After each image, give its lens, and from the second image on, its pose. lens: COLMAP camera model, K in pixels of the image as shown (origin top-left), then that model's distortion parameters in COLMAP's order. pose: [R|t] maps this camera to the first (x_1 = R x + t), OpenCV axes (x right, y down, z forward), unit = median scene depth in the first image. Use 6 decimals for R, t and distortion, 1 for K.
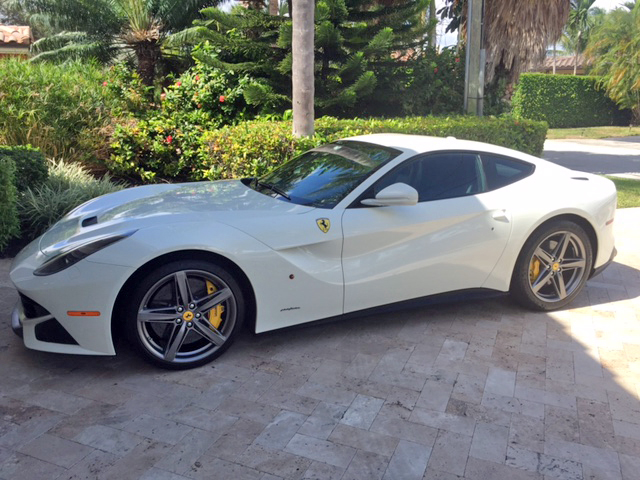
lens RADIAL K [[543.5, 0, 320.0], [0, 543.5, 240.0], [0, 0, 1]] dist [0.028161, -0.003663]
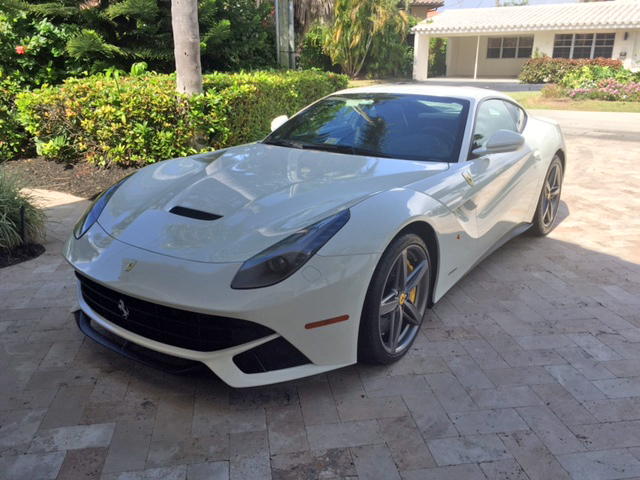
lens RADIAL K [[543.5, 0, 320.0], [0, 543.5, 240.0], [0, 0, 1]] dist [0.028161, -0.003663]
pose [[0.853986, -0.165585, 0.493245, -0.322241], [0.129190, 0.985801, 0.107263, -0.026868], [-0.504002, -0.027879, 0.863252, 0.132334]]
